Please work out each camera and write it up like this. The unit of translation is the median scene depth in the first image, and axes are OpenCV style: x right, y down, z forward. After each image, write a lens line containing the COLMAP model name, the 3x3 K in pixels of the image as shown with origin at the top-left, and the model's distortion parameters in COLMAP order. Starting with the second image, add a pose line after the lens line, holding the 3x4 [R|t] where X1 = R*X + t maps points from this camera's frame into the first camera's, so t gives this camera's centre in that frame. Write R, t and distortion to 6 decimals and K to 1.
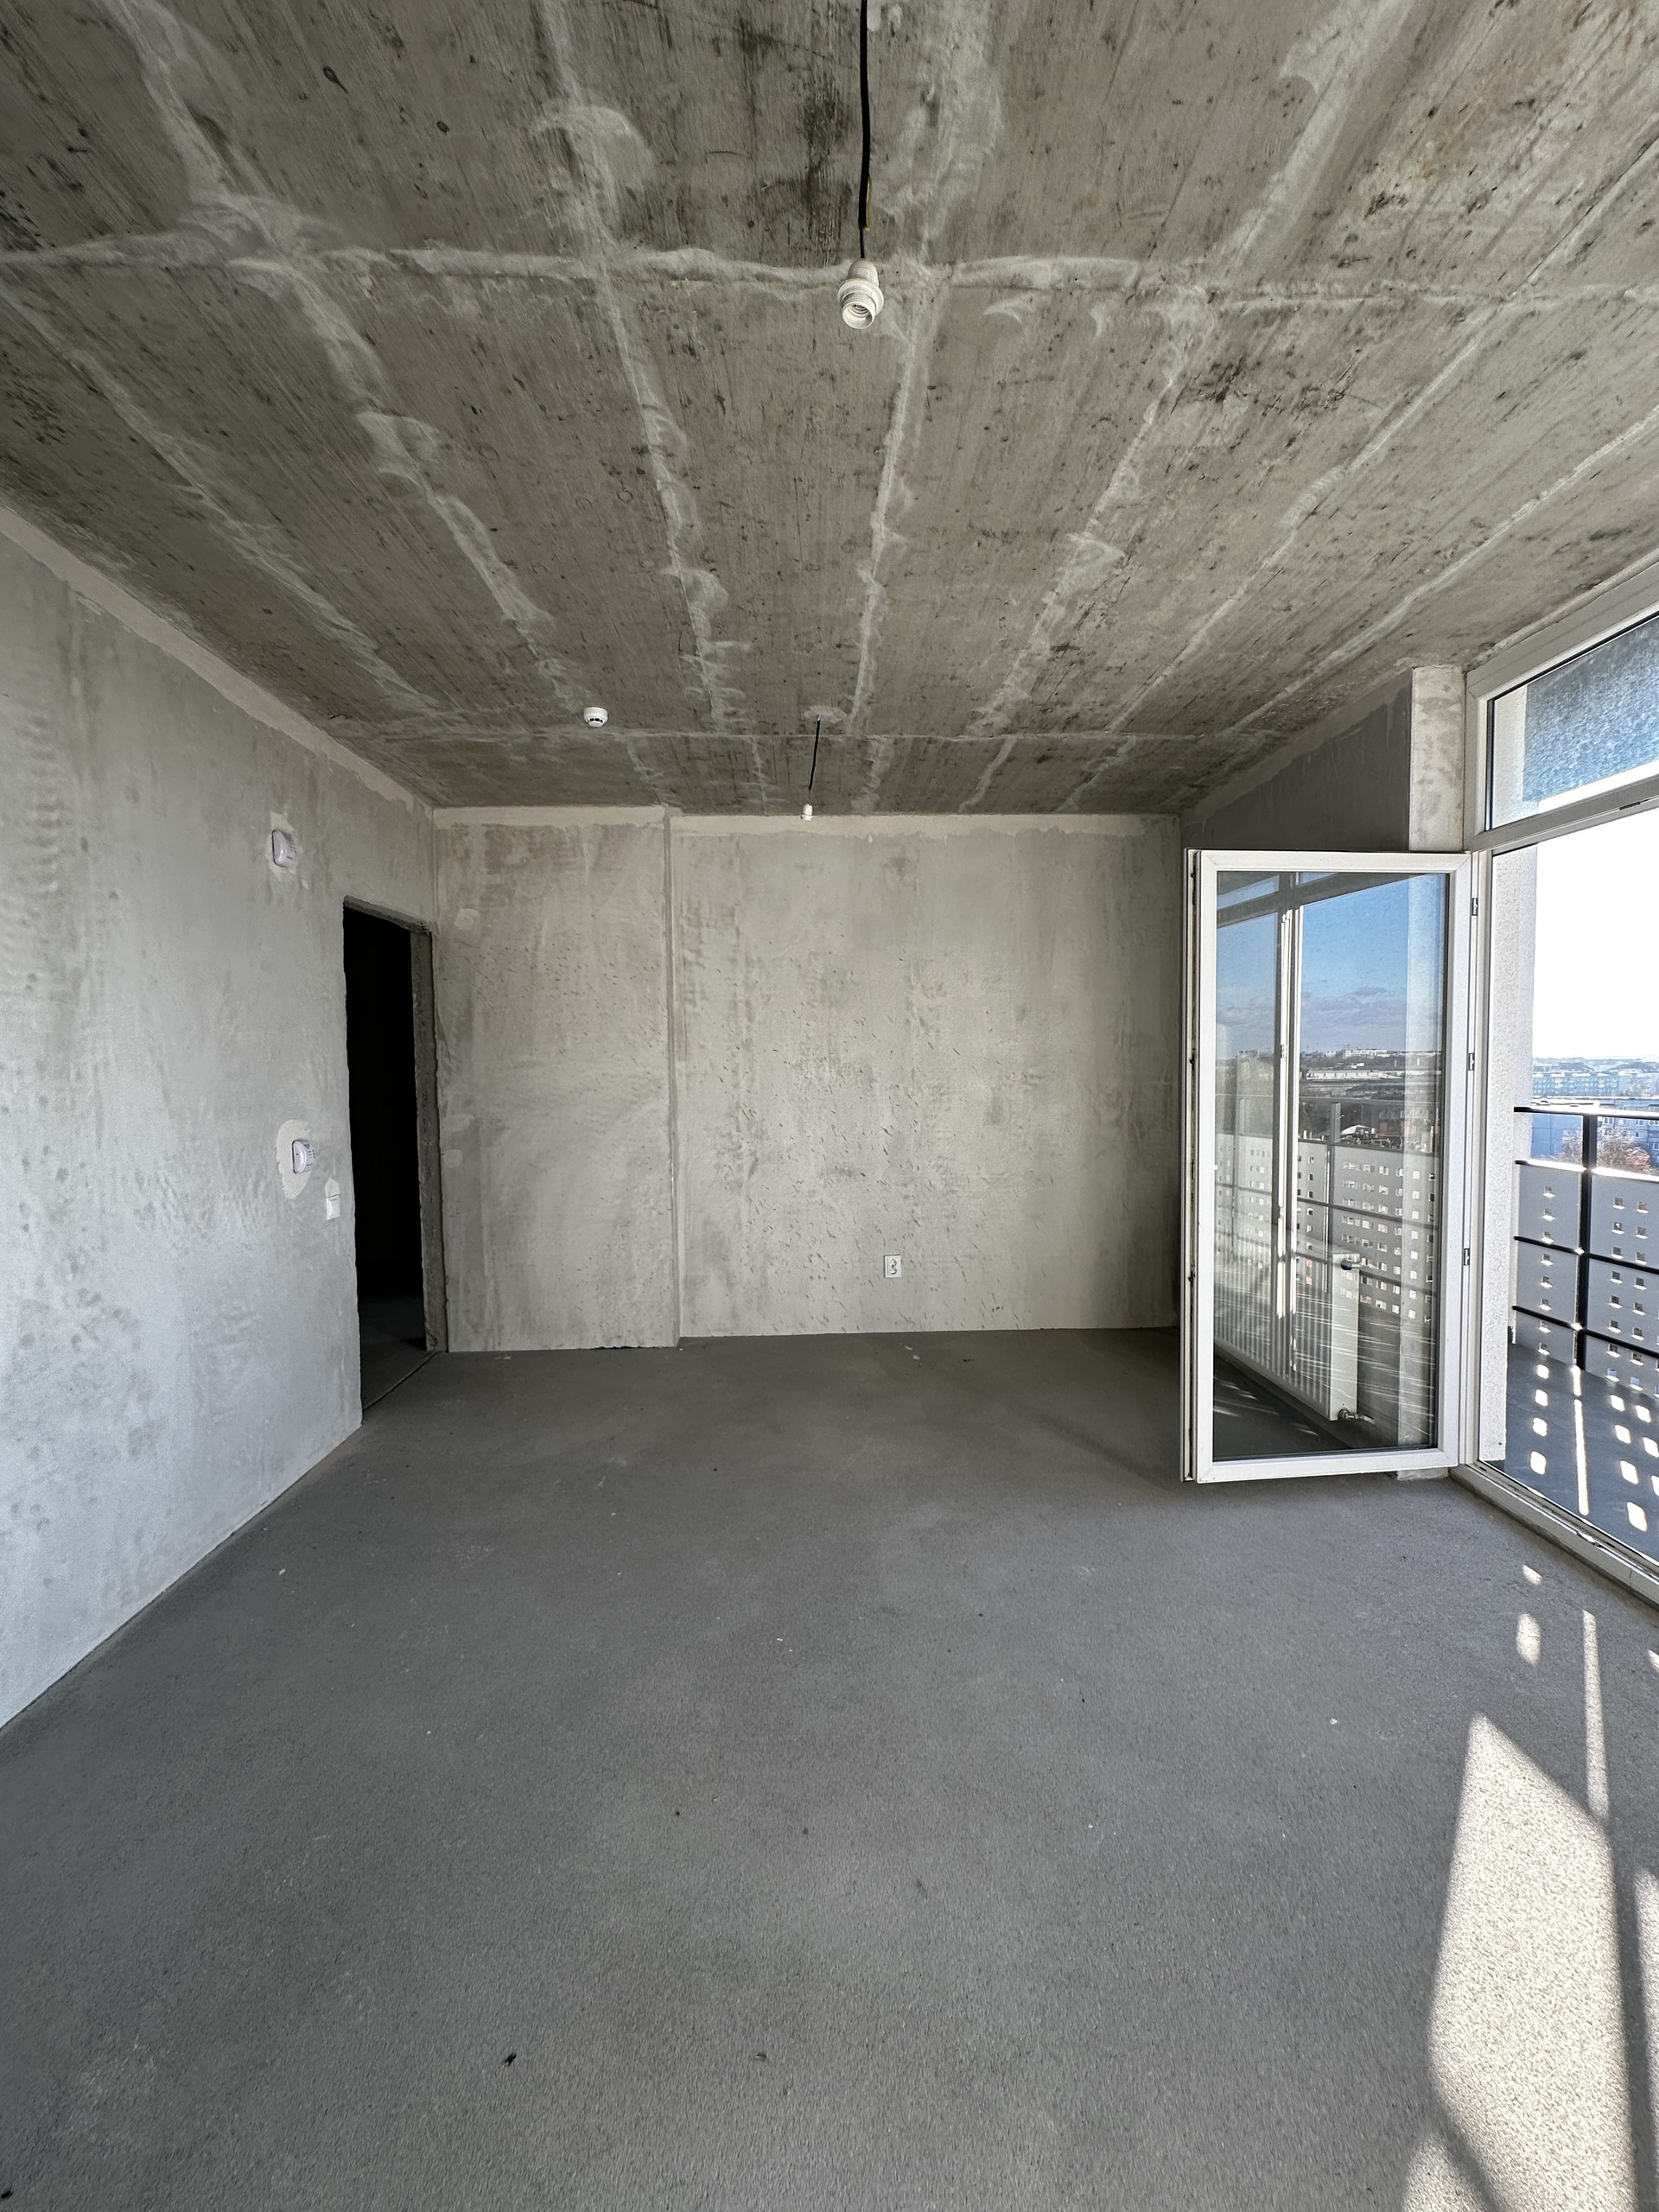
lens RADIAL K [[880.7, 0, 836.5], [0, 880.7, 1108.4], [0, 0, 1]] dist [0.000826, -0.000039]
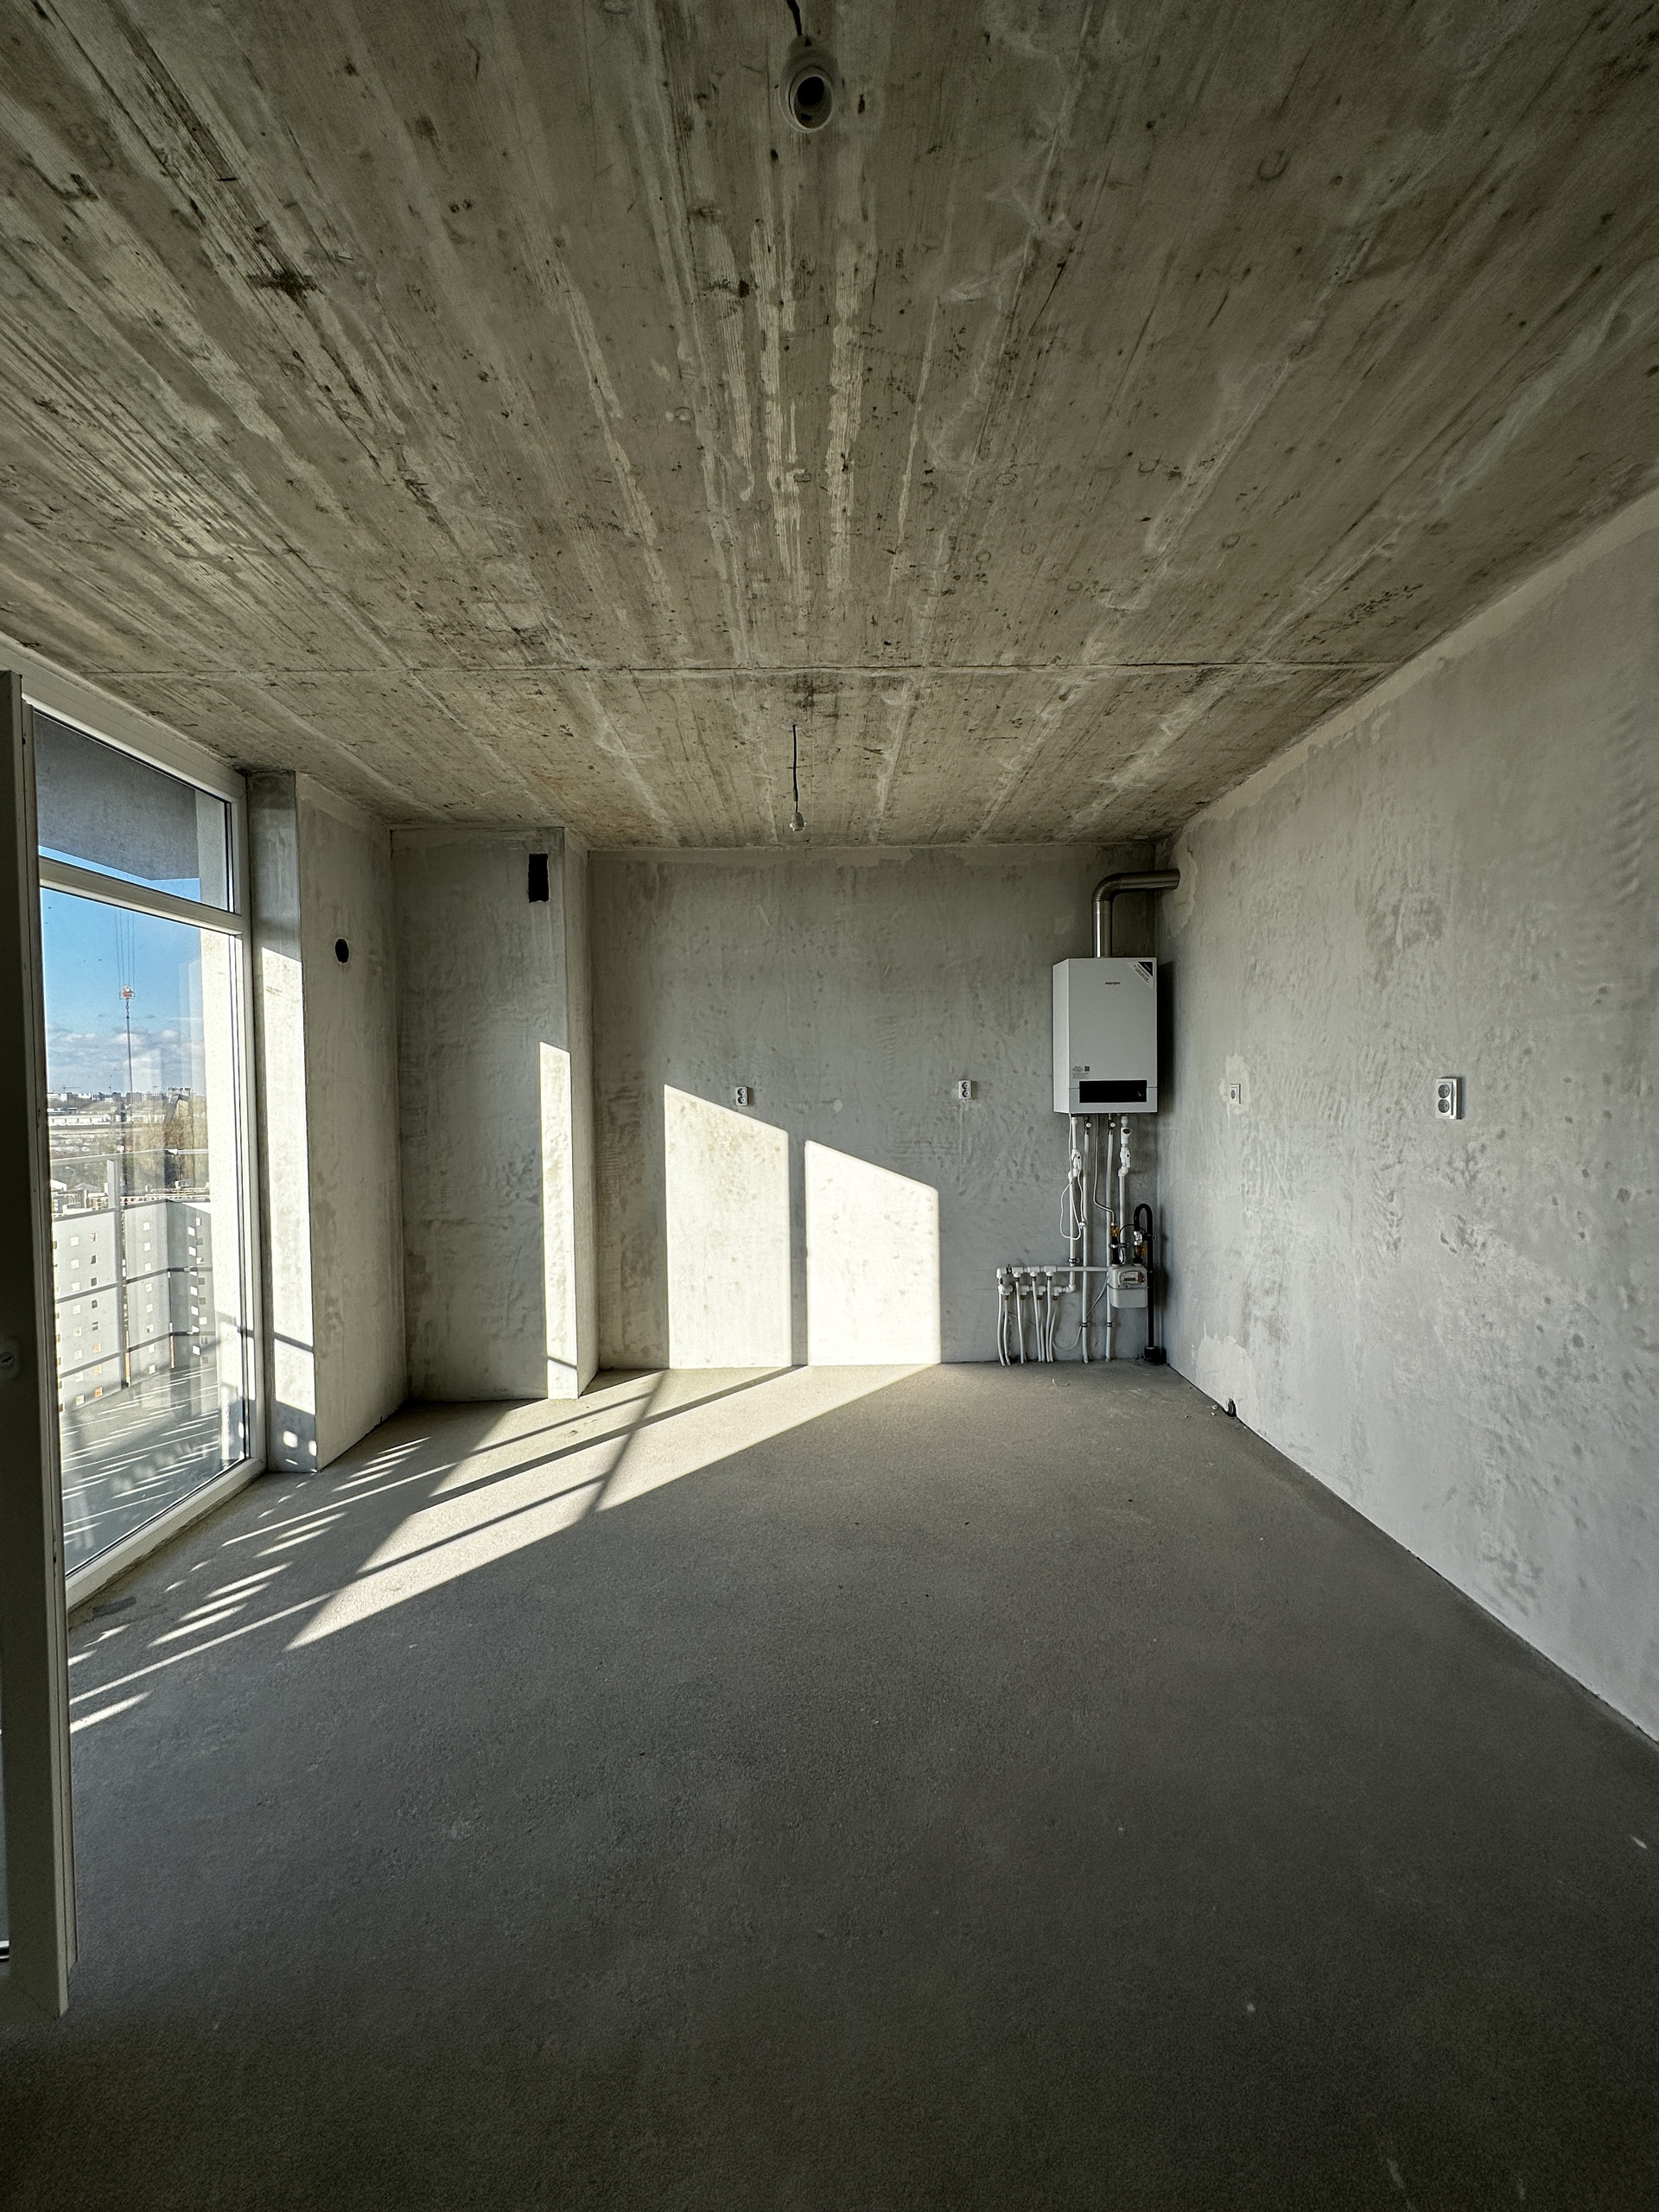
lens RADIAL K [[880.7, 0, 828.6], [0, 880.7, 1109.1], [0, 0, 1]] dist [0.000826, -0.000039]
pose [[-0.999276, 0.028503, 0.025218, -0.059254], [0.030469, 0.996217, 0.081386, -0.119122], [-0.022803, 0.082096, -0.996364, 1.961258]]
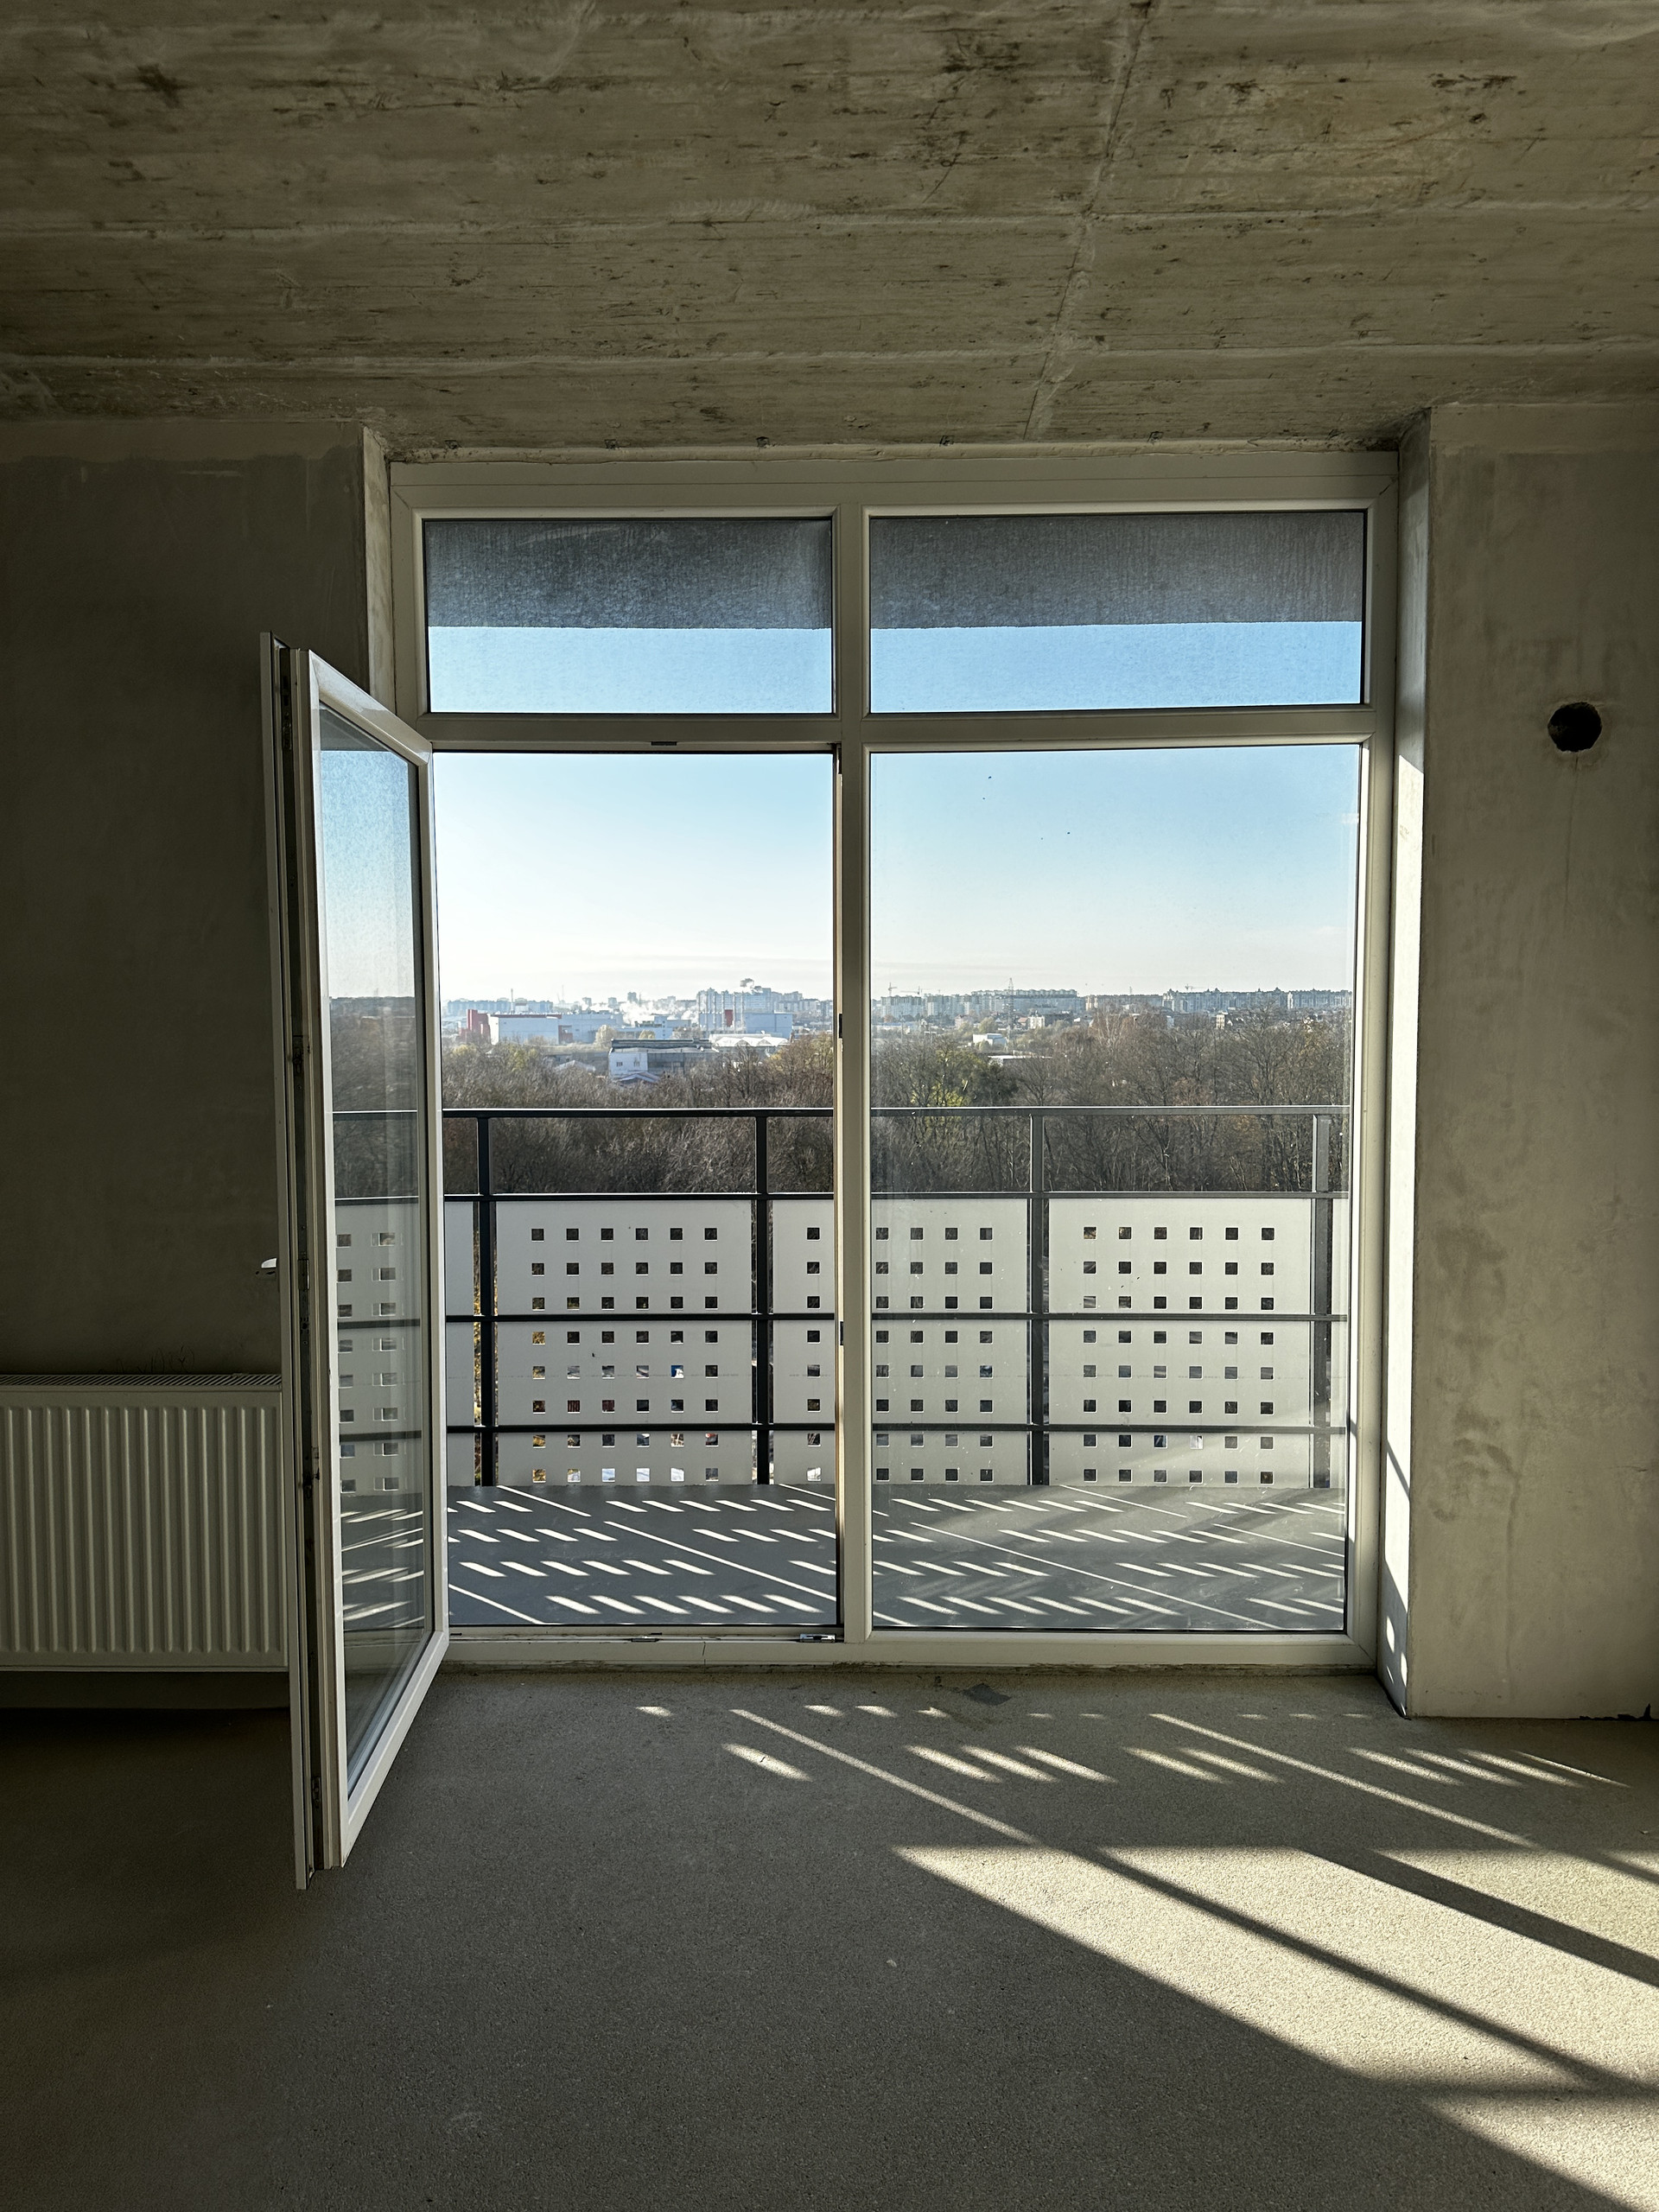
lens RADIAL K [[1567.0, 0, 823.8], [0, 1567.0, 1103.1], [0, 0, 1]] dist [0.016118, -0.008976]
pose [[0.065543, -0.054036, 0.996386, -0.642291], [0.056428, 0.997136, 0.050365, -0.074300], [-0.996253, 0.052923, 0.068404, 0.849045]]
